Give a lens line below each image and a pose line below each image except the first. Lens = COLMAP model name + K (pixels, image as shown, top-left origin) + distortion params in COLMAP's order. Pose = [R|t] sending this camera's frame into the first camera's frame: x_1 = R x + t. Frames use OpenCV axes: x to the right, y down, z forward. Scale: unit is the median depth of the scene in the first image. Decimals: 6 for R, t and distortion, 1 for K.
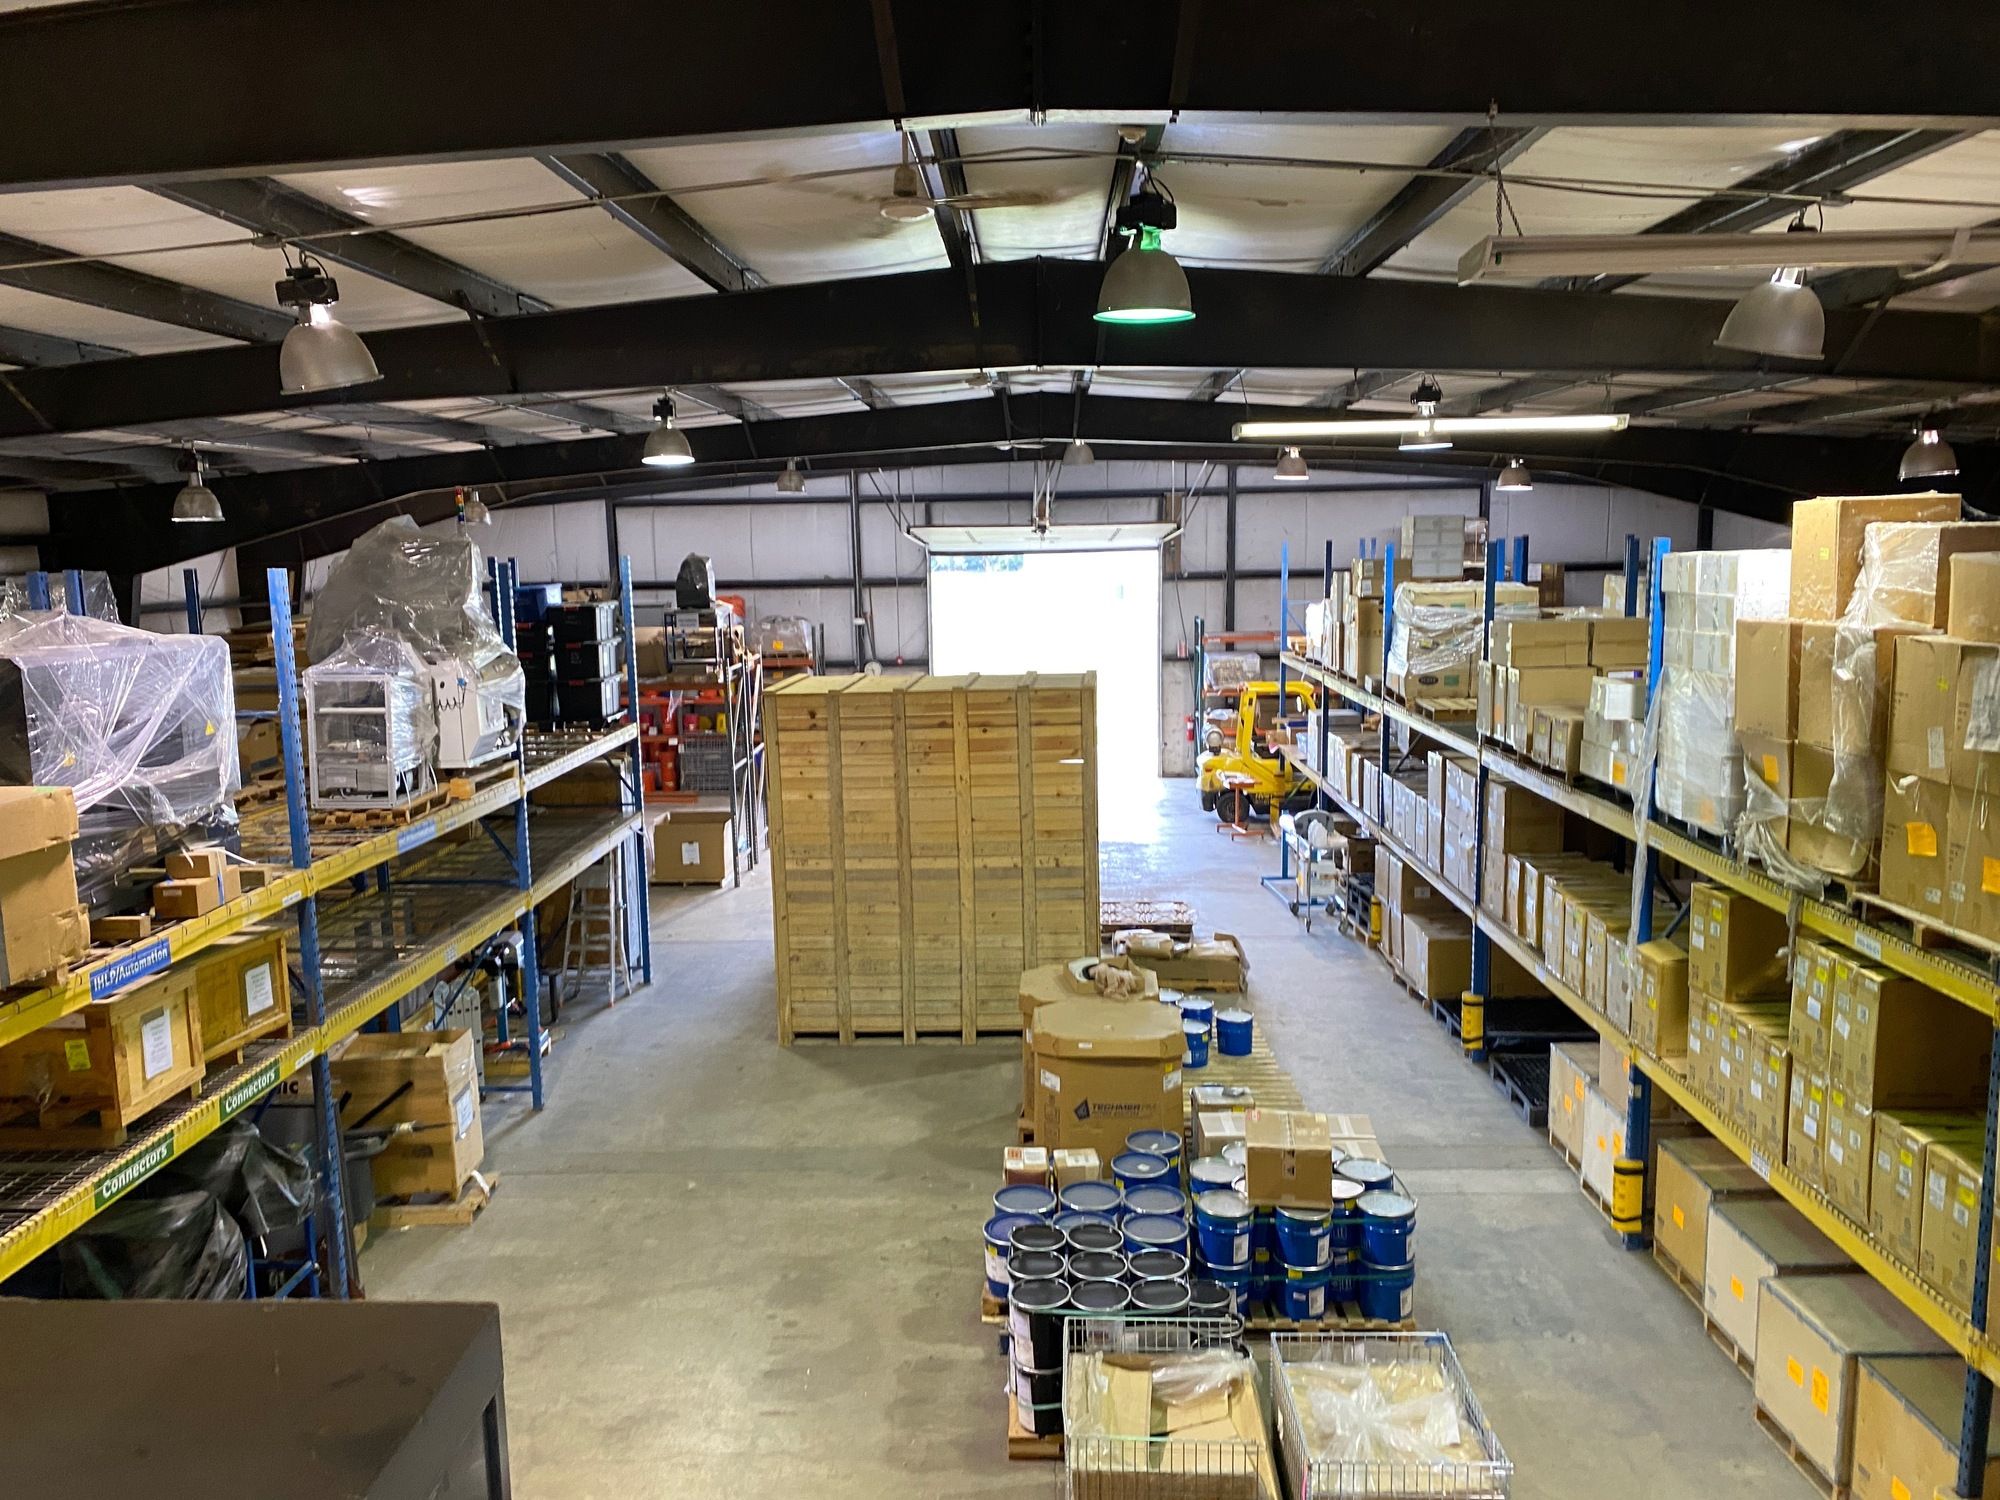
lens RADIAL K [[1528.0, 0, 987.1], [0, 1528.0, 778.9], [0, 0, 1]] dist [0.049651, -0.000136]
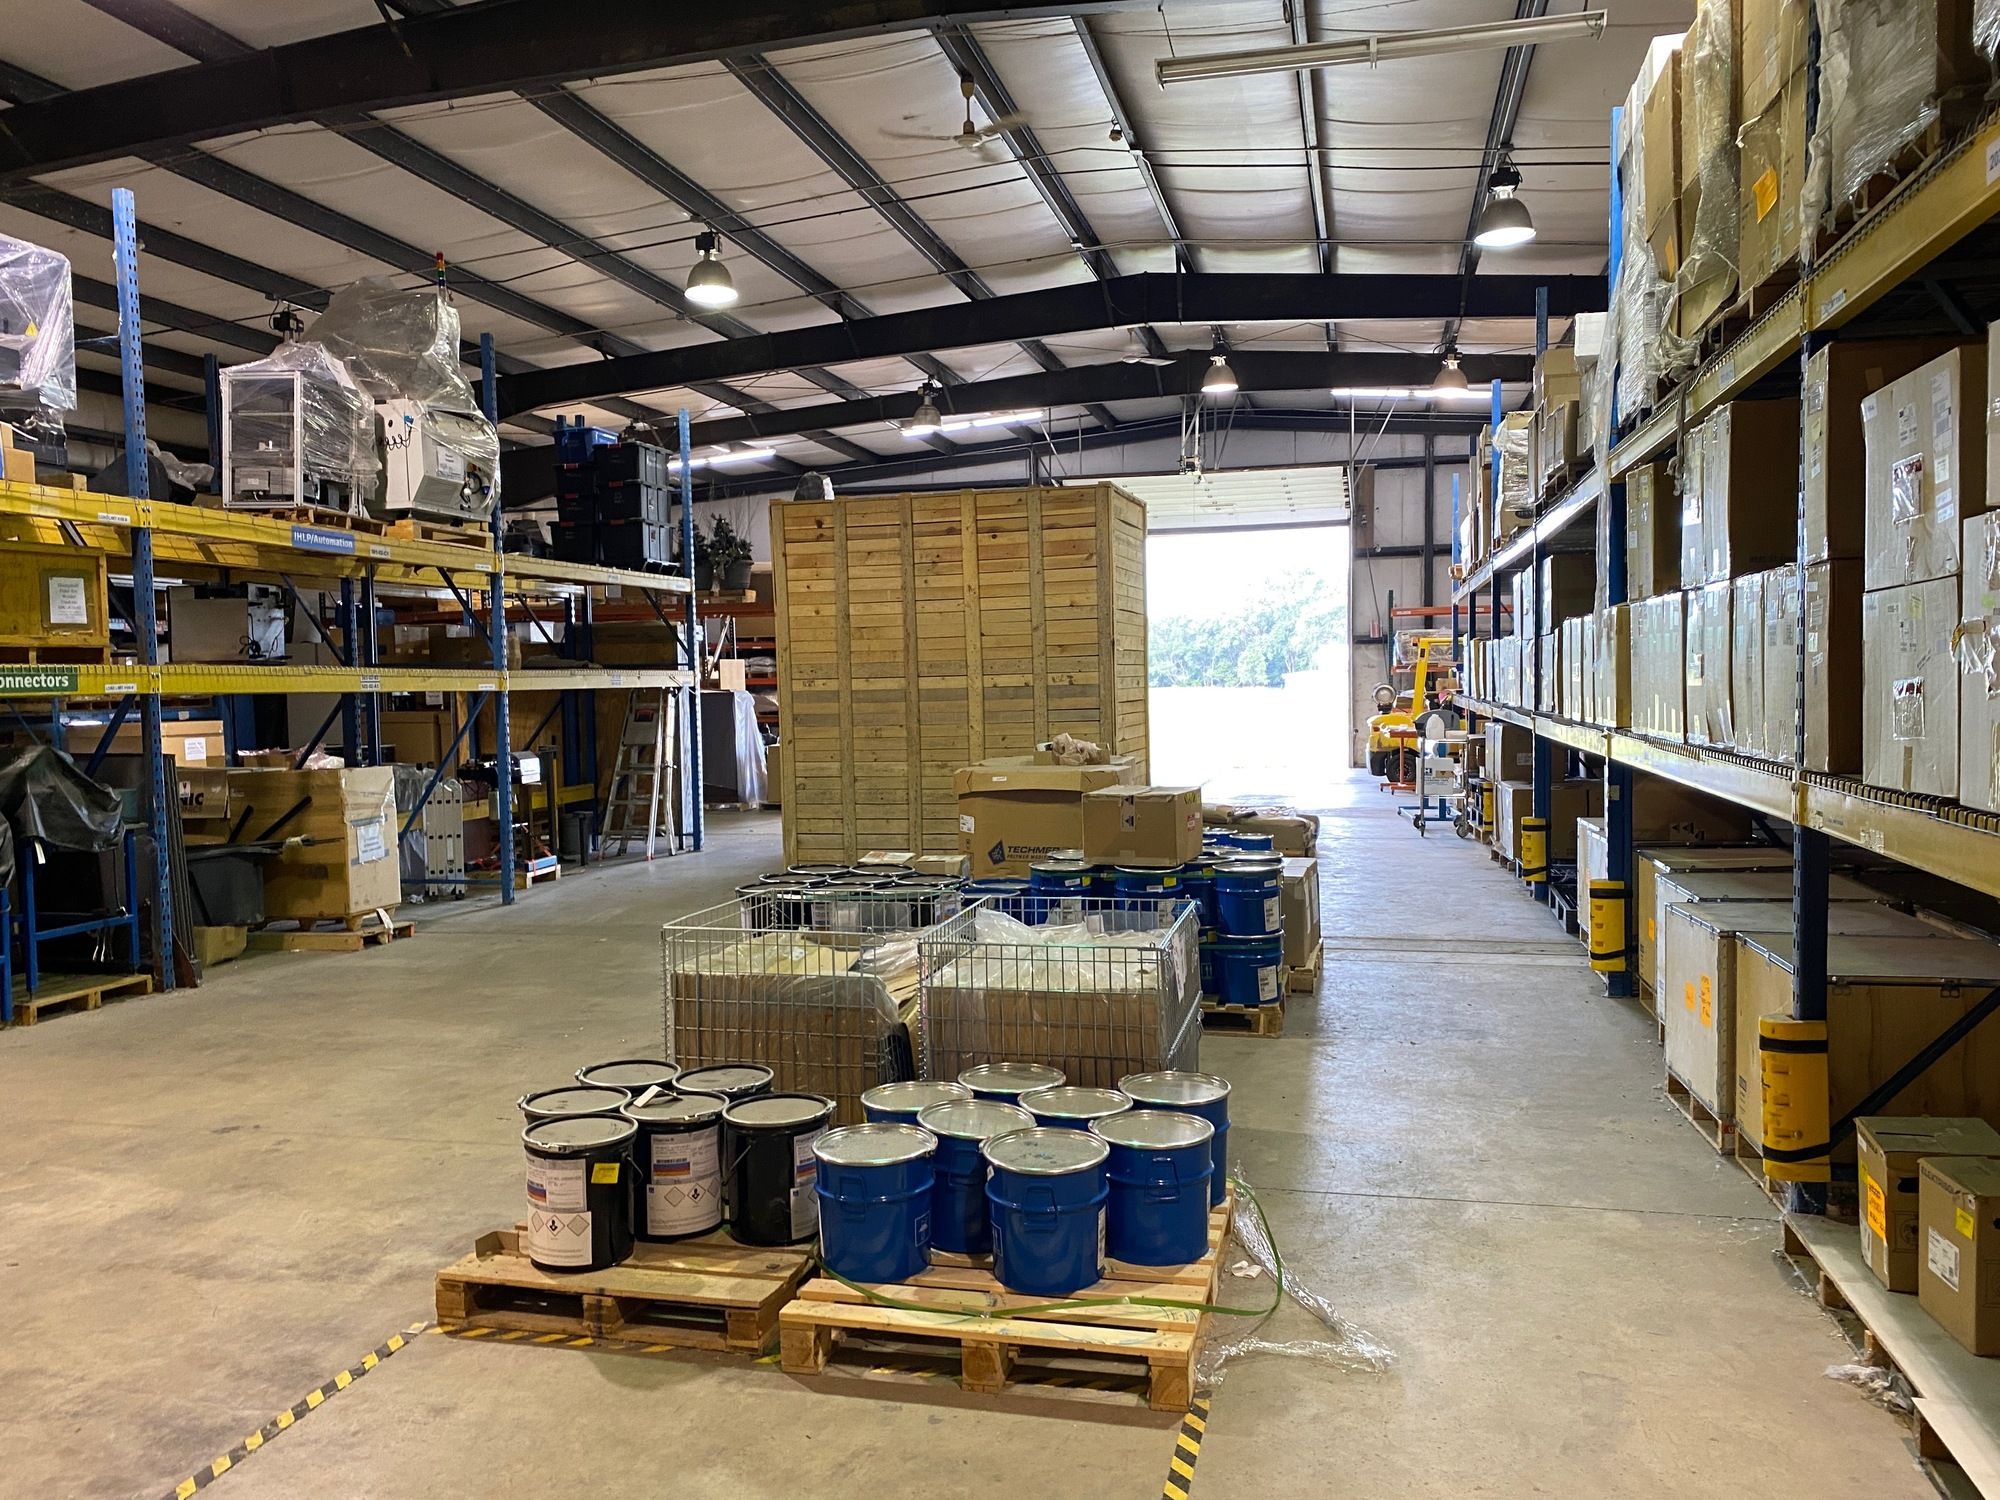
lens RADIAL K [[1533.9, 0, 1000.0], [0, 1533.9, 750.0], [0, 0, 1]] dist [0.072911, 0.002730]
pose [[0.980510, 0.009353, -0.196245, 0.186530], [-0.030099, 0.994226, -0.103002, 0.194076], [0.194149, 0.106901, 0.975130, 0.095785]]
